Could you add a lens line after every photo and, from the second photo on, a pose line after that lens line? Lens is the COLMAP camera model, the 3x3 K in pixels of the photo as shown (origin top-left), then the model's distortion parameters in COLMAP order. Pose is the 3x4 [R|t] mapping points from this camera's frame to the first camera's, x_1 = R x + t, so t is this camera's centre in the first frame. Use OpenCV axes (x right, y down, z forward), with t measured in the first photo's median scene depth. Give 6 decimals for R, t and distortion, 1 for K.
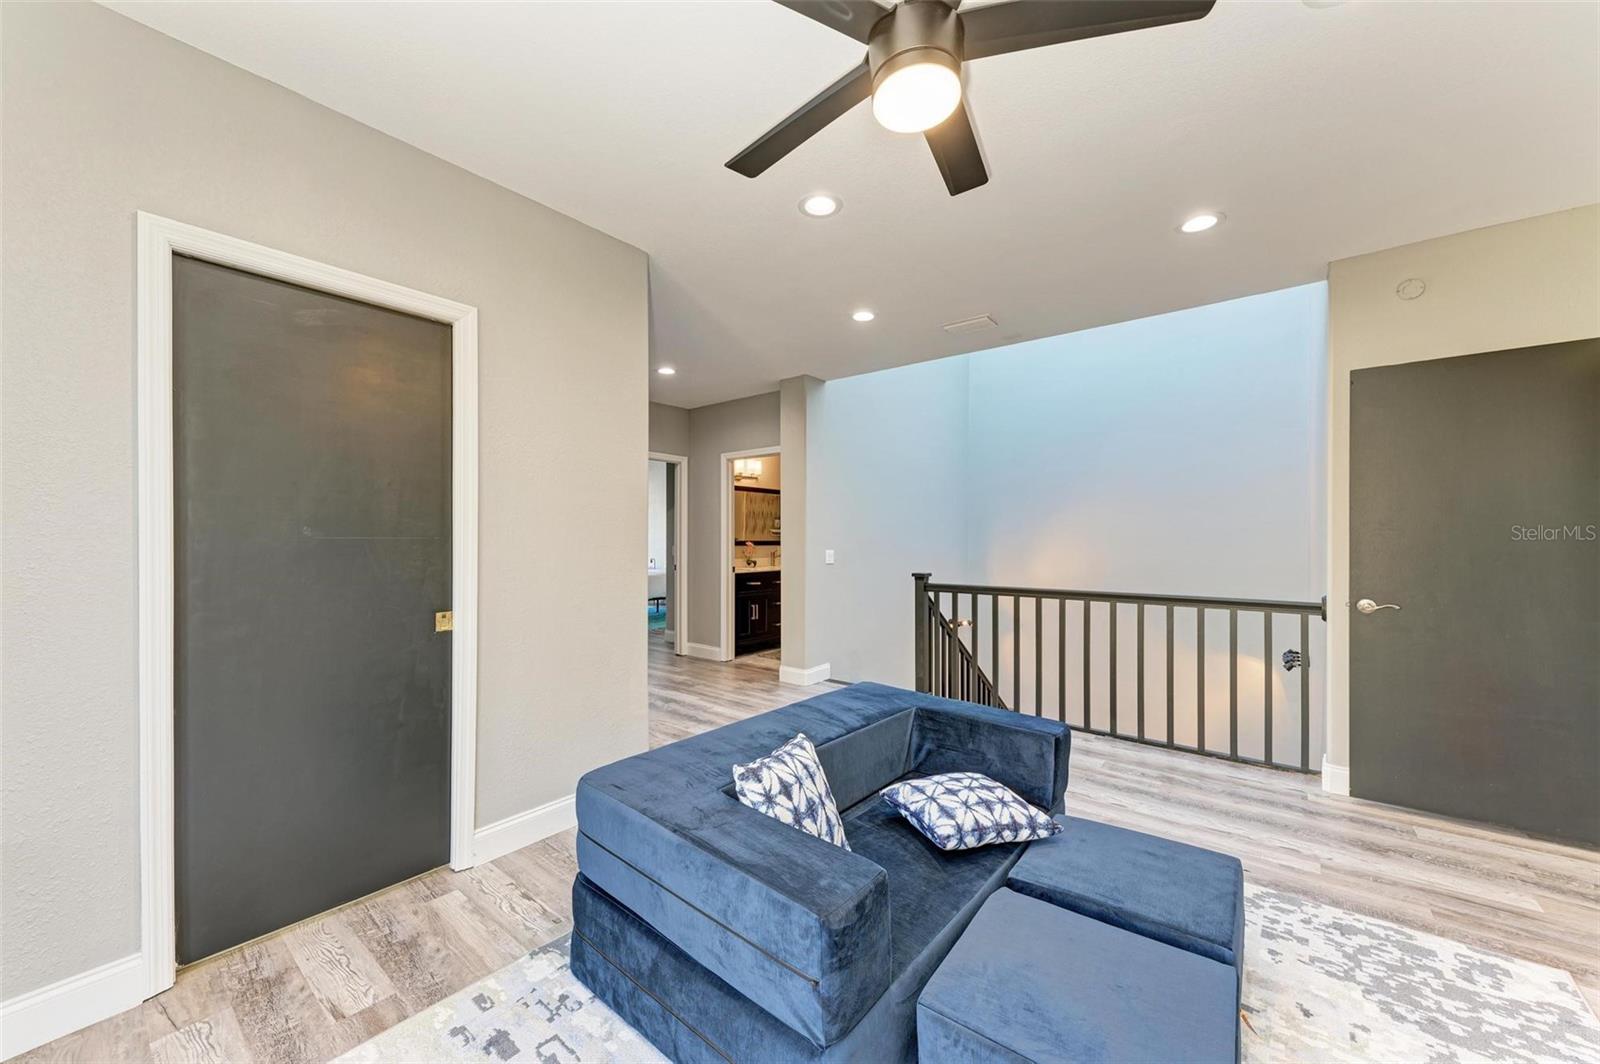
lens RADIAL K [[598.1, 0, 765.0], [0, 598.1, 534.4], [0, 0, 1]] dist [0.000617, -0.000051]
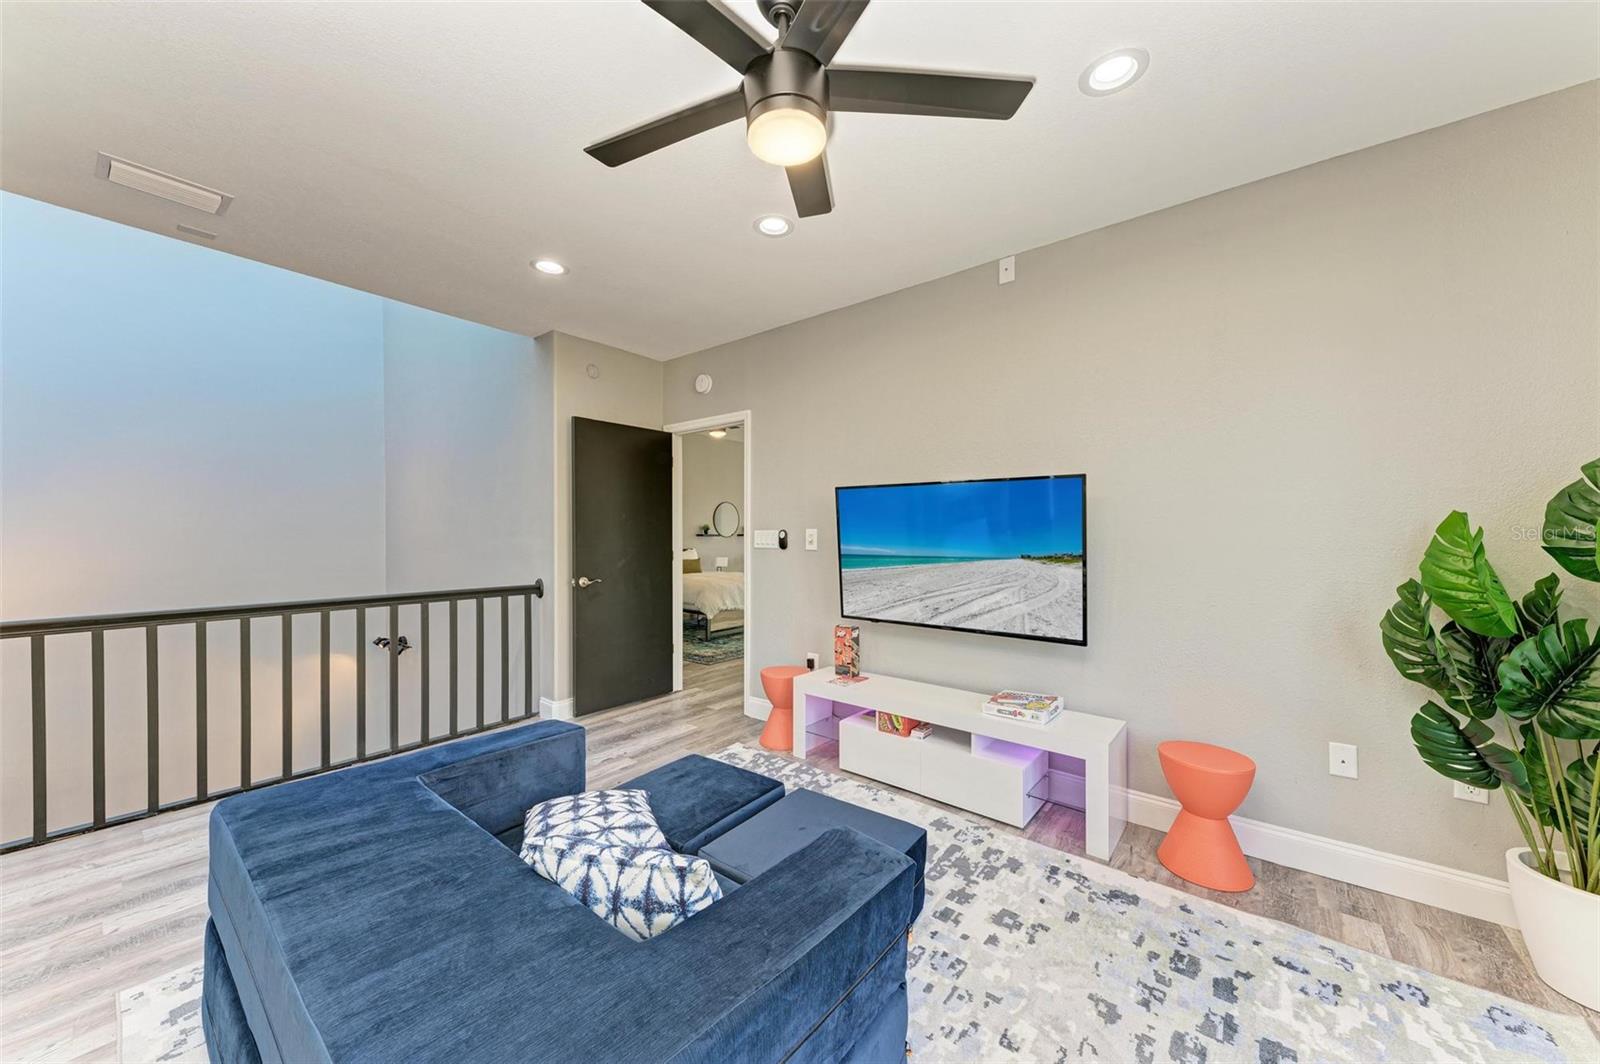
lens RADIAL K [[578.3, 0, 803.7], [0, 578.3, 538.6], [0, 0, 1]] dist [0.005495, -0.000007]
pose [[-0.041470, -0.010235, 0.999087, -0.496509], [0.004987, 0.999933, 0.010451, 0.003880], [-0.999127, 0.005416, -0.041416, 0.631265]]
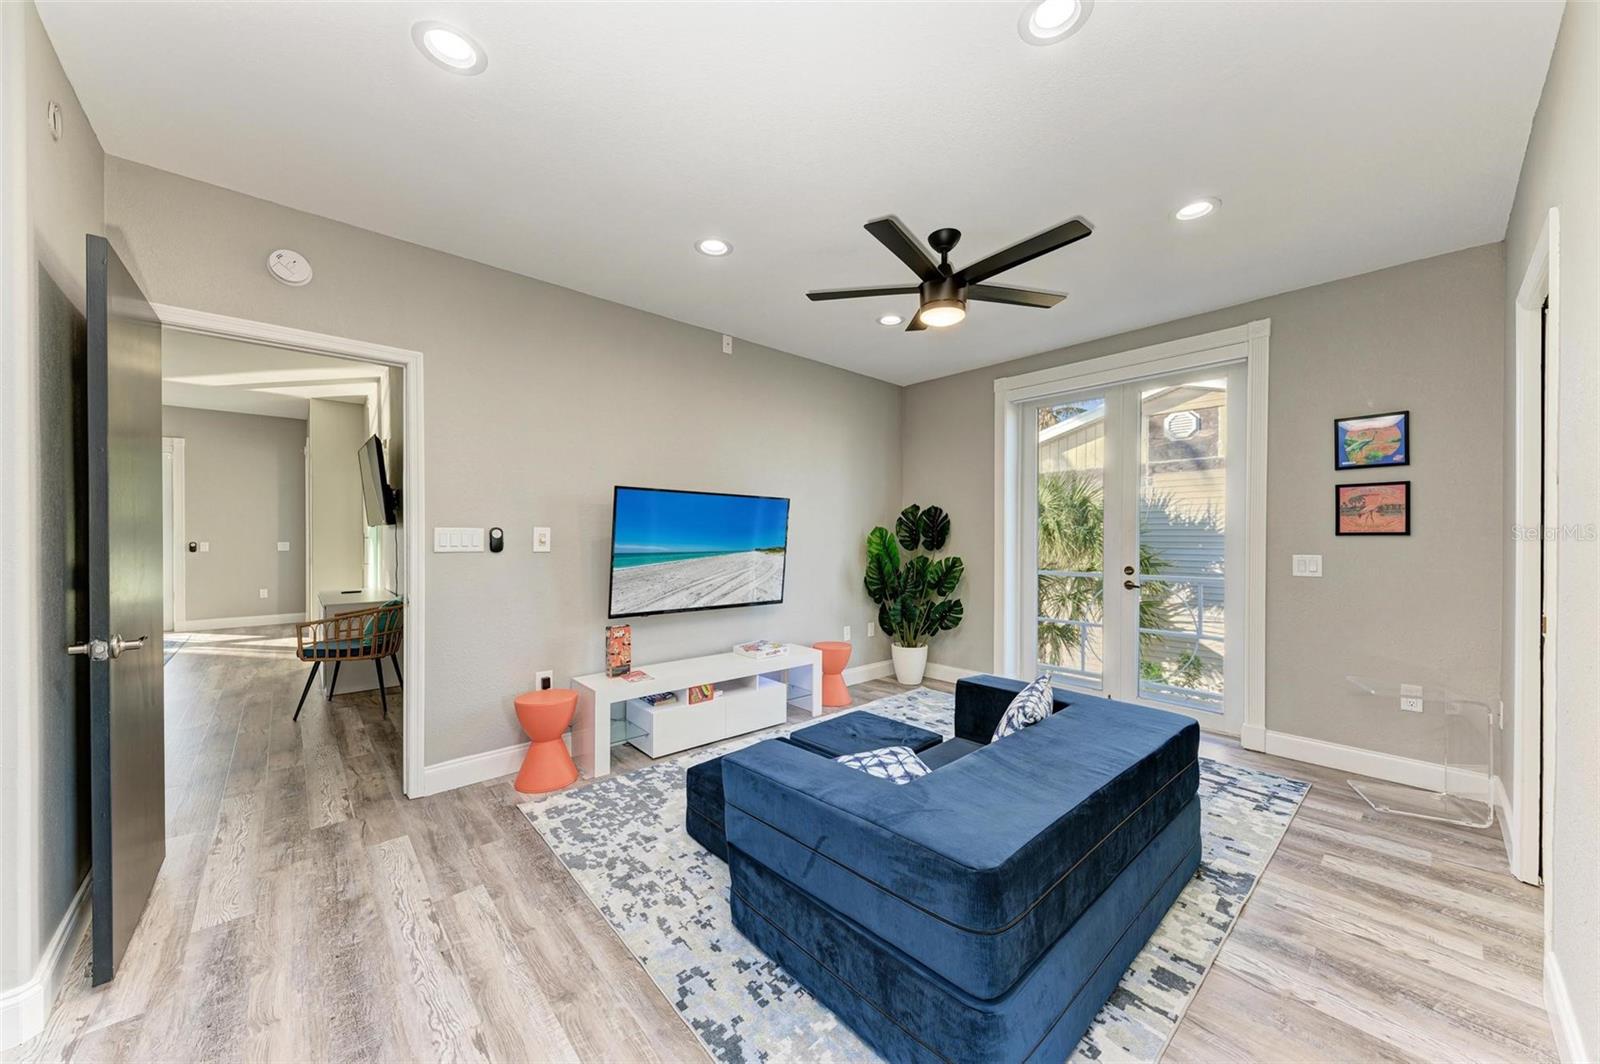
lens RADIAL K [[578.3, 0, 803.7], [0, 578.3, 538.6], [0, 0, 1]] dist [0.005495, -0.000007]
pose [[-0.995547, -0.002963, 0.094219, 0.327709], [-0.002434, 0.999981, 0.005720, 0.011950], [-0.094234, 0.005465, -0.995535, 1.819772]]
